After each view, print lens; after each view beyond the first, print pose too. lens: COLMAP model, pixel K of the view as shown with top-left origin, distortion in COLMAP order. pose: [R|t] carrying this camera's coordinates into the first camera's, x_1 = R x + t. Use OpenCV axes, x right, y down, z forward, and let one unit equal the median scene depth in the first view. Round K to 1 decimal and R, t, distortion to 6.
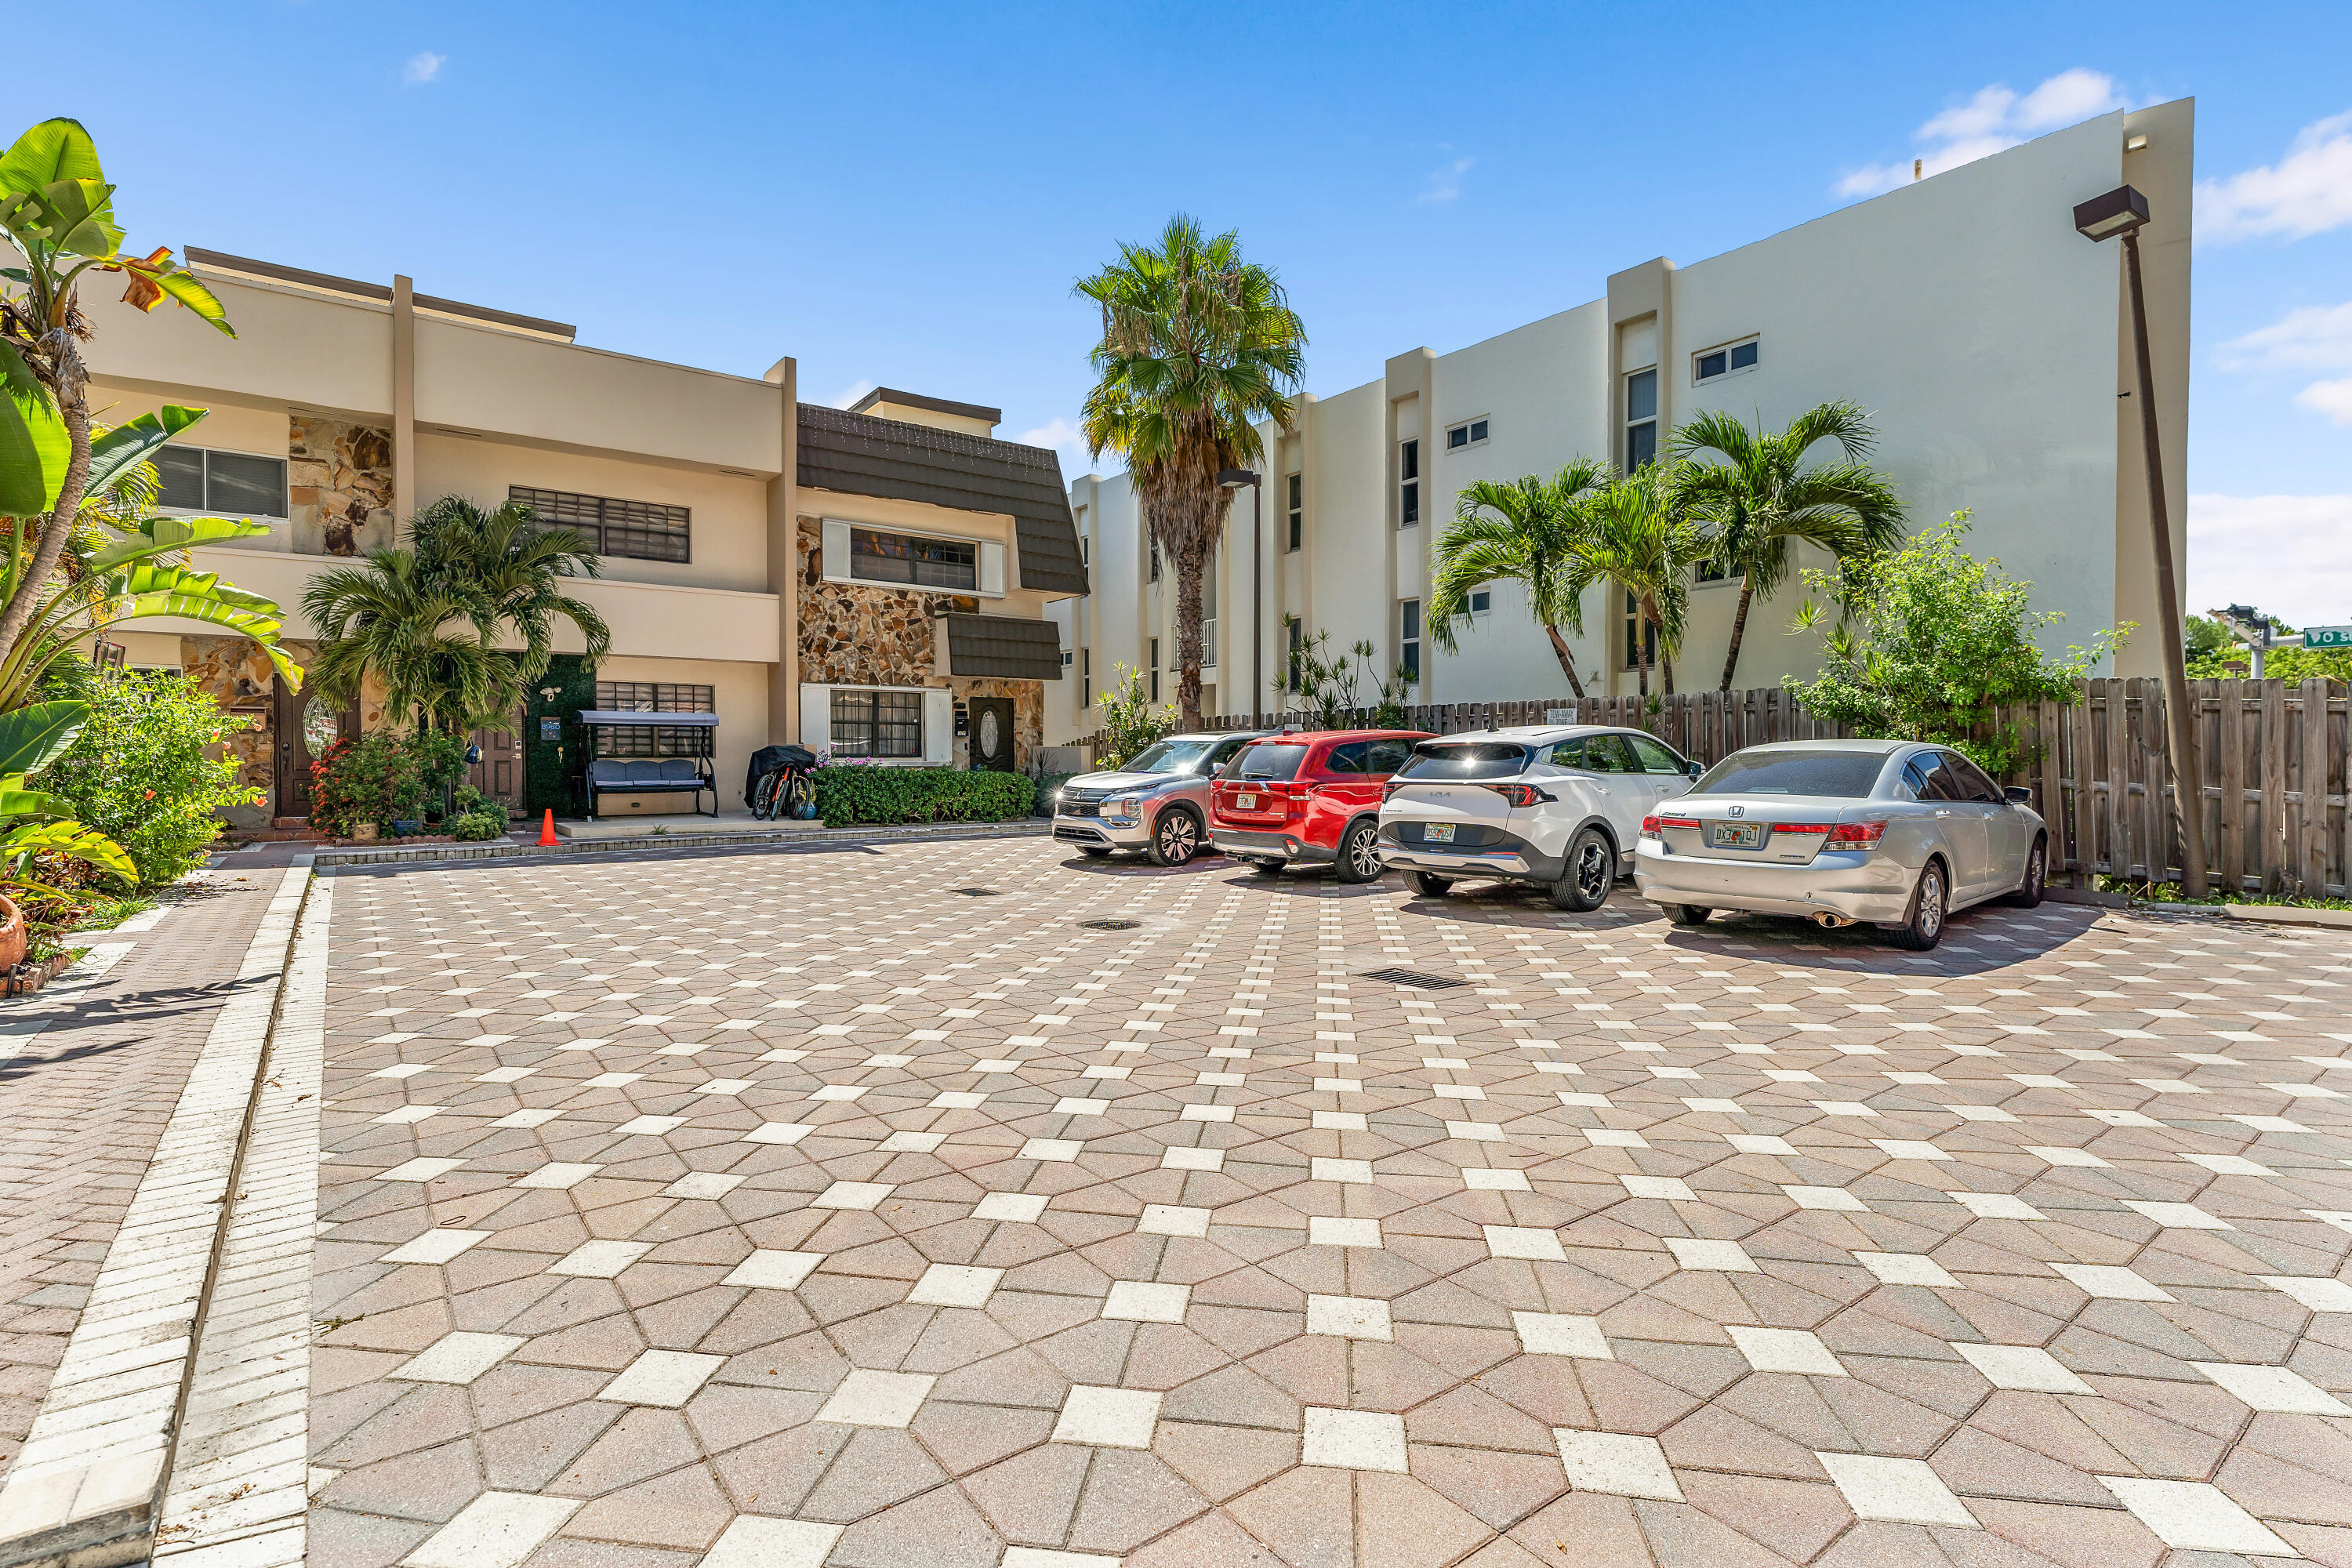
lens RADIAL K [[1116.8, 0, 1168.5], [0, 1116.8, 760.4], [0, 0, 1]] dist [-0.003406, 0.000393]
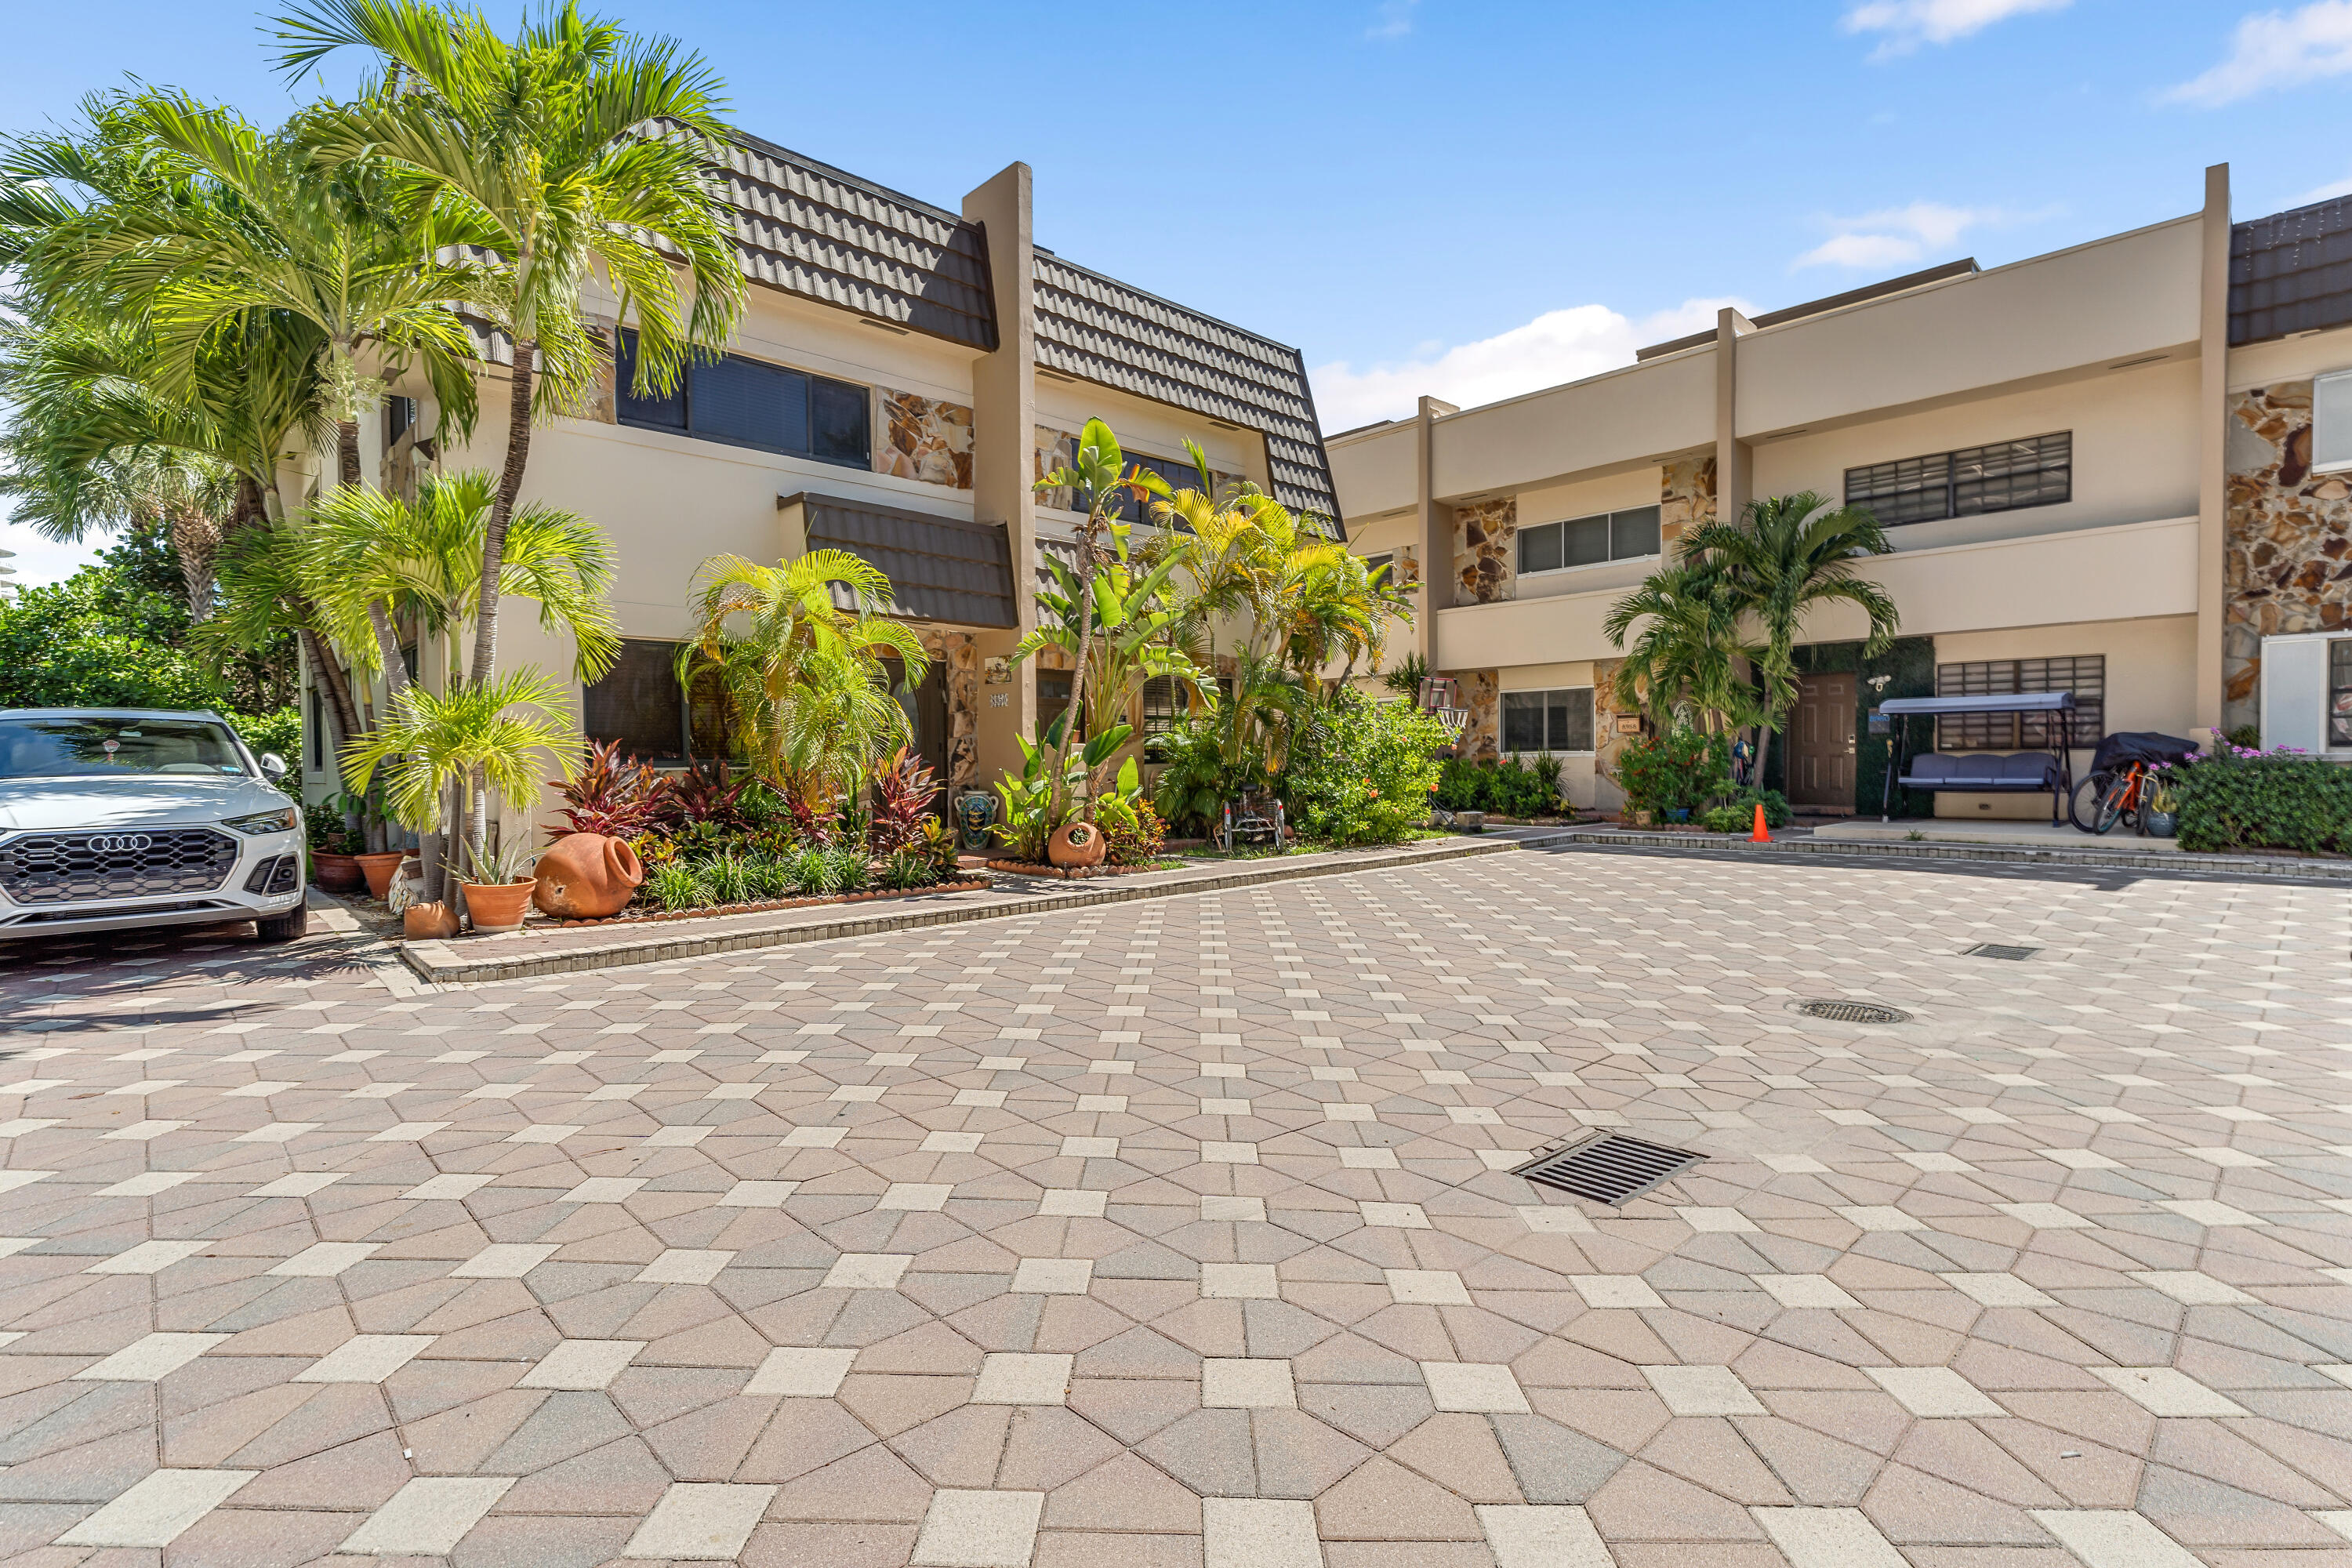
lens RADIAL K [[1116.8, 0, 1168.5], [0, 1116.8, 760.4], [0, 0, 1]] dist [-0.003406, 0.000393]
pose [[0.101007, -0.001847, -0.994884, 0.300336], [0.006404, 0.999979, -0.001206, 0.002024], [0.994865, -0.006249, 0.101016, 0.310383]]
